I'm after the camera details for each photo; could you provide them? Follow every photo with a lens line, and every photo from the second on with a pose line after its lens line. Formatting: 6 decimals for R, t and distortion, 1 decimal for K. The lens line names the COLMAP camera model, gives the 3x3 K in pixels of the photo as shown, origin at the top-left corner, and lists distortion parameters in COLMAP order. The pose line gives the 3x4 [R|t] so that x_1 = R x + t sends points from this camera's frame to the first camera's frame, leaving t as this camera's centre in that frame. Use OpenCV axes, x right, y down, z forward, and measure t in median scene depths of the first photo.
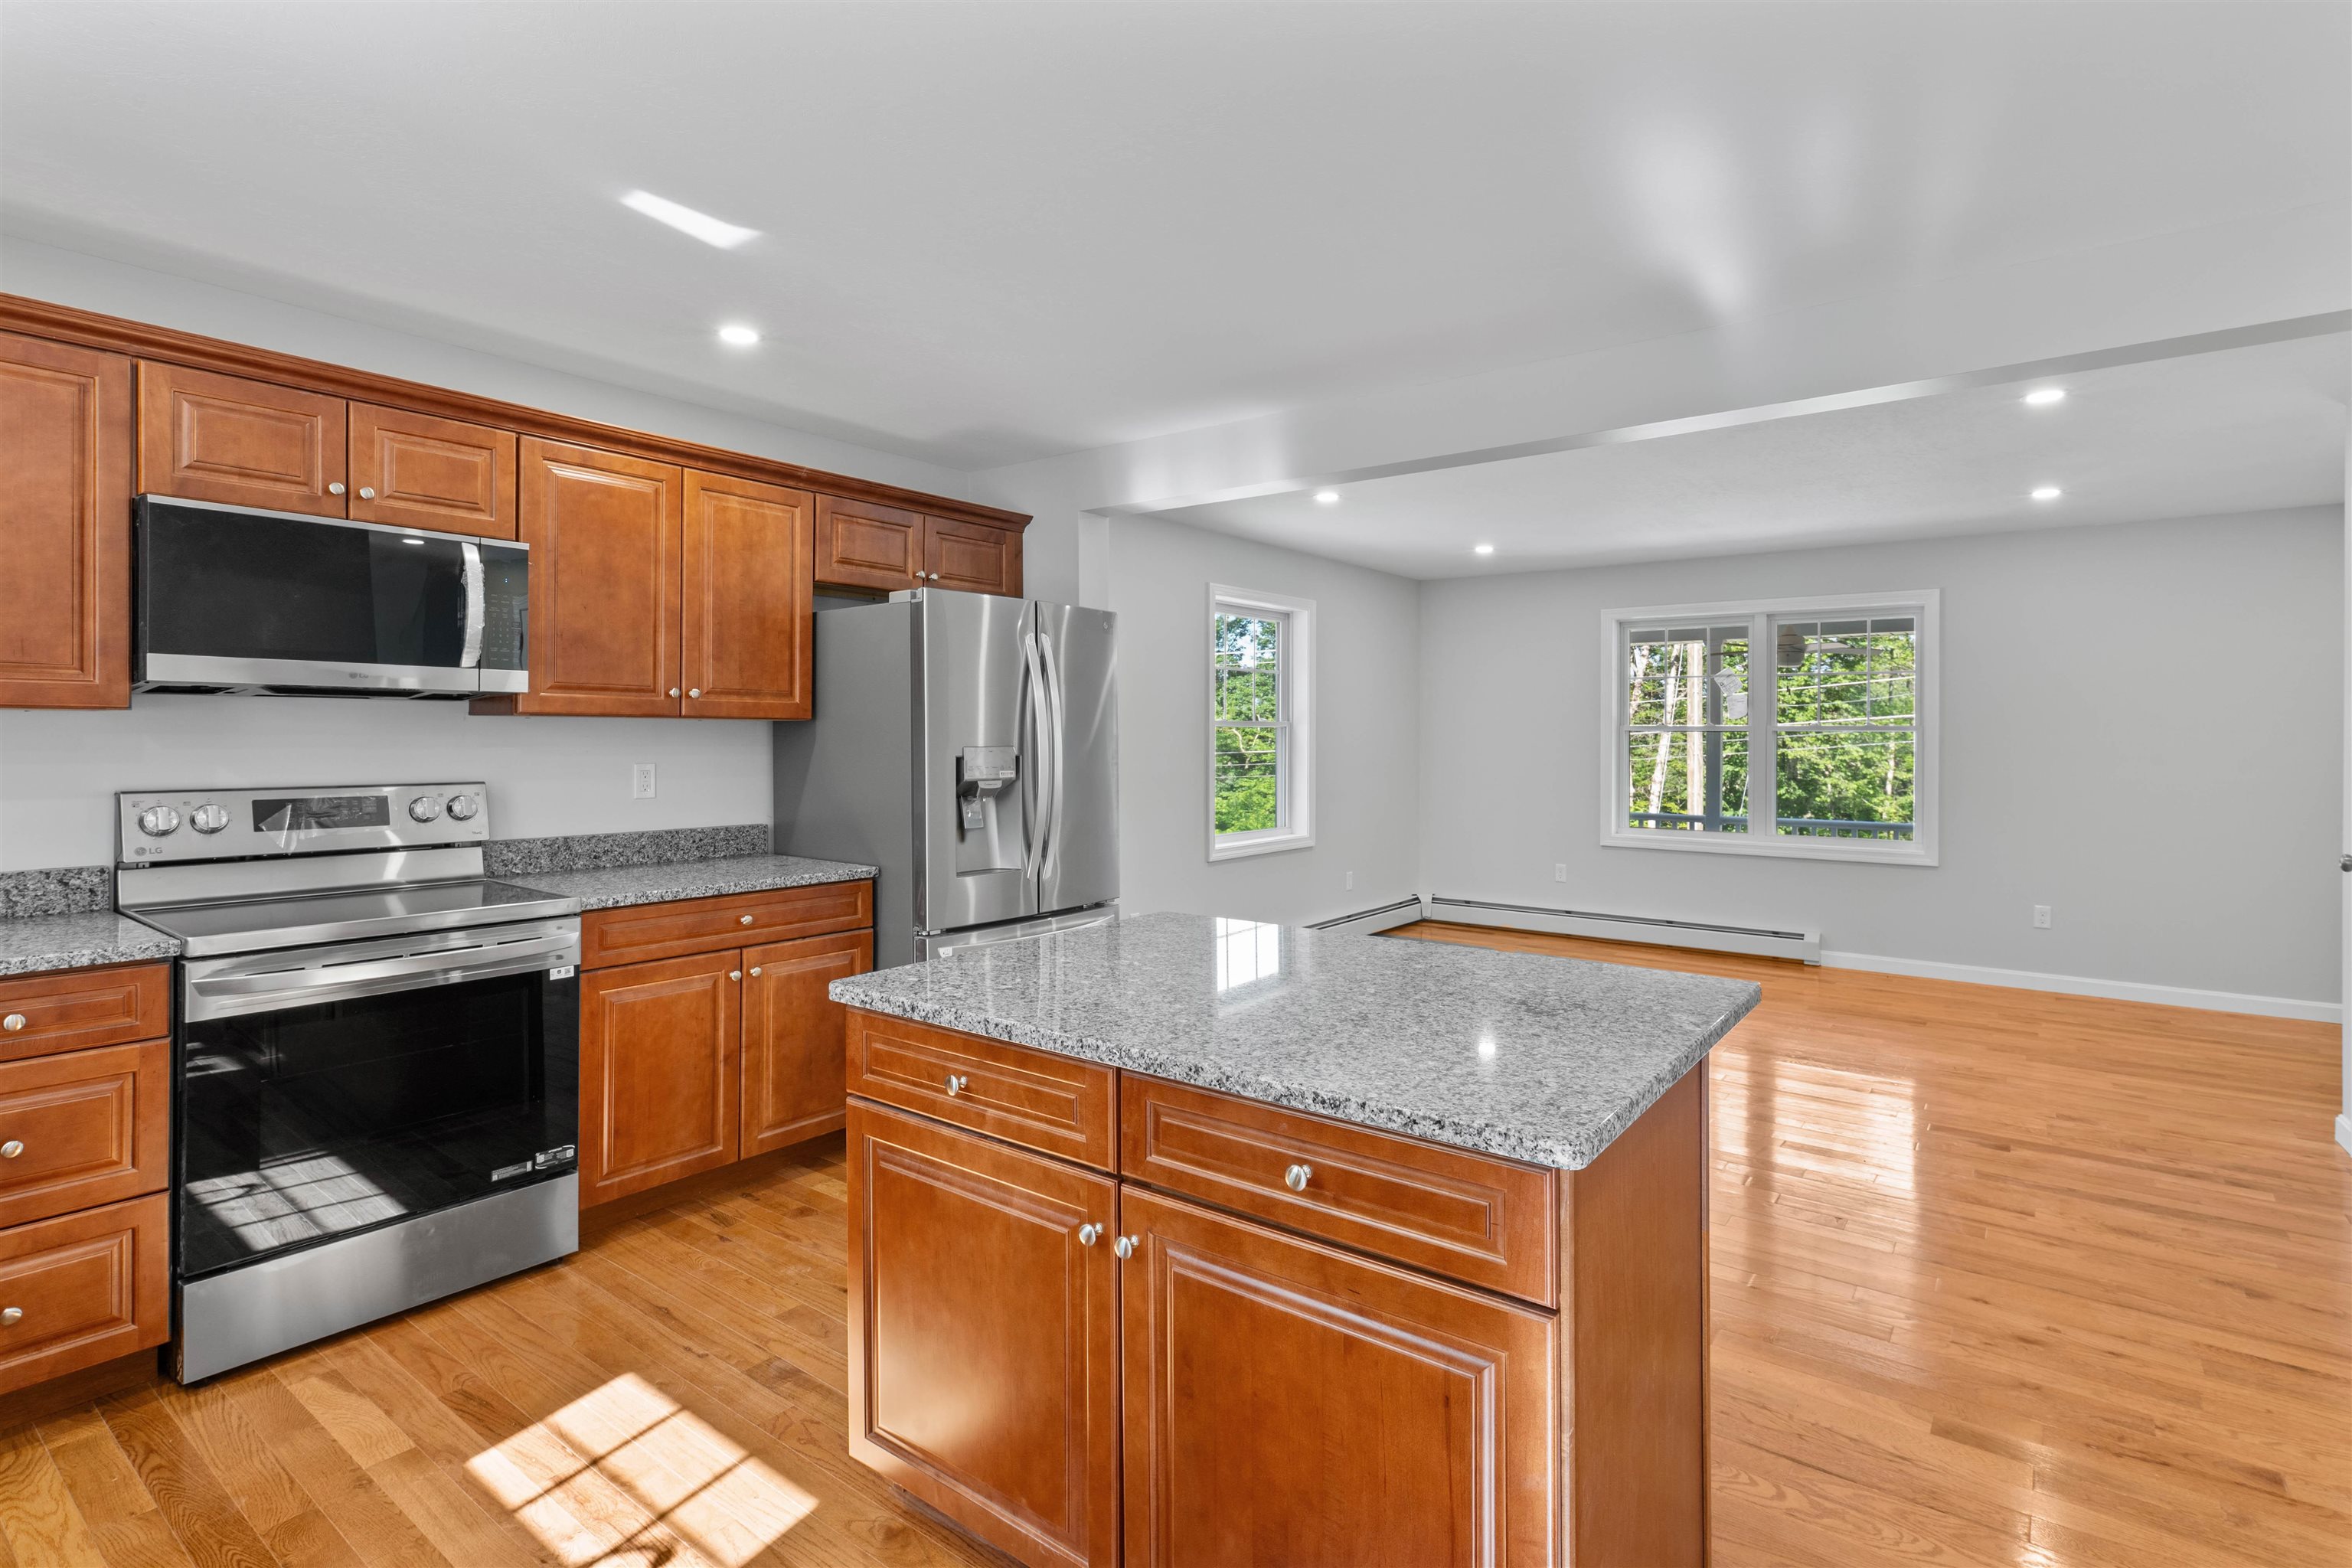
lens RADIAL K [[1130.1, 0, 1214.3], [0, 1130.1, 731.4], [0, 0, 1]] dist [0.018805, 0.000702]
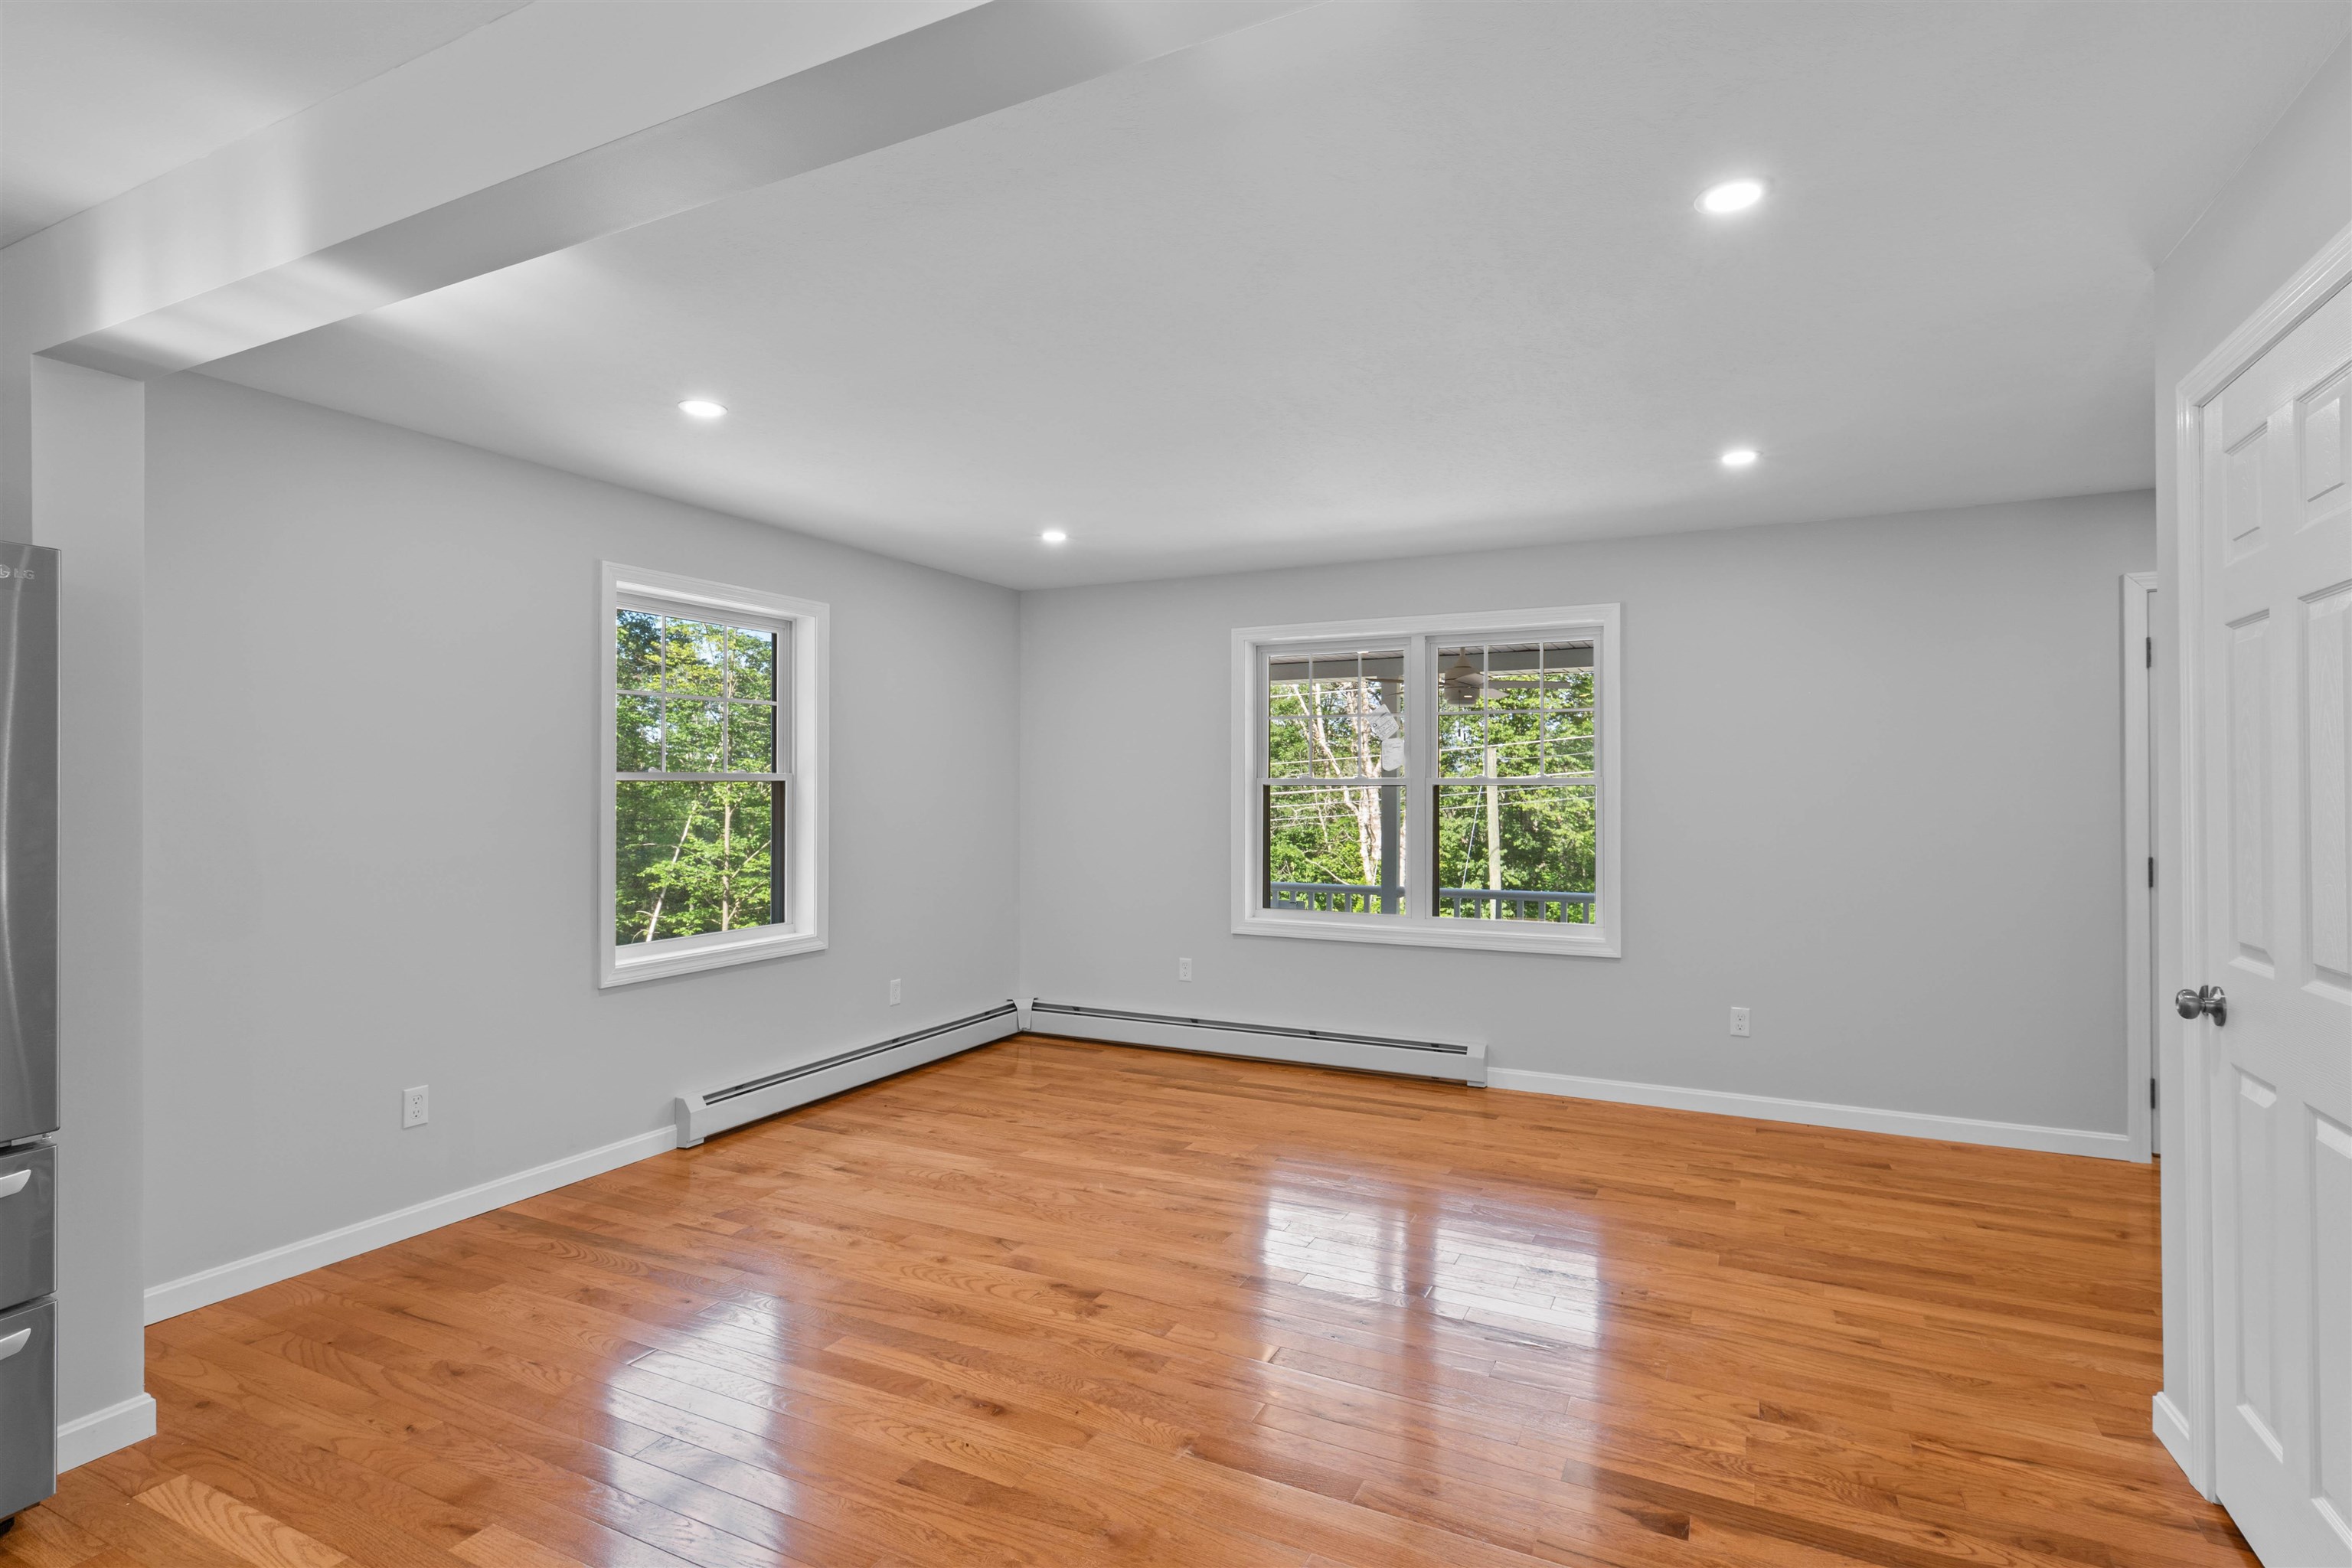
lens RADIAL K [[1130.1, 0, 1191.2], [0, 1130.1, 767.7], [0, 0, 1]] dist [0.018805, 0.000702]
pose [[0.984671, -0.000045, 0.174422, 0.175743], [0.002820, 0.999873, -0.015661, -0.000629], [-0.174399, 0.015913, 0.984546, 0.237761]]
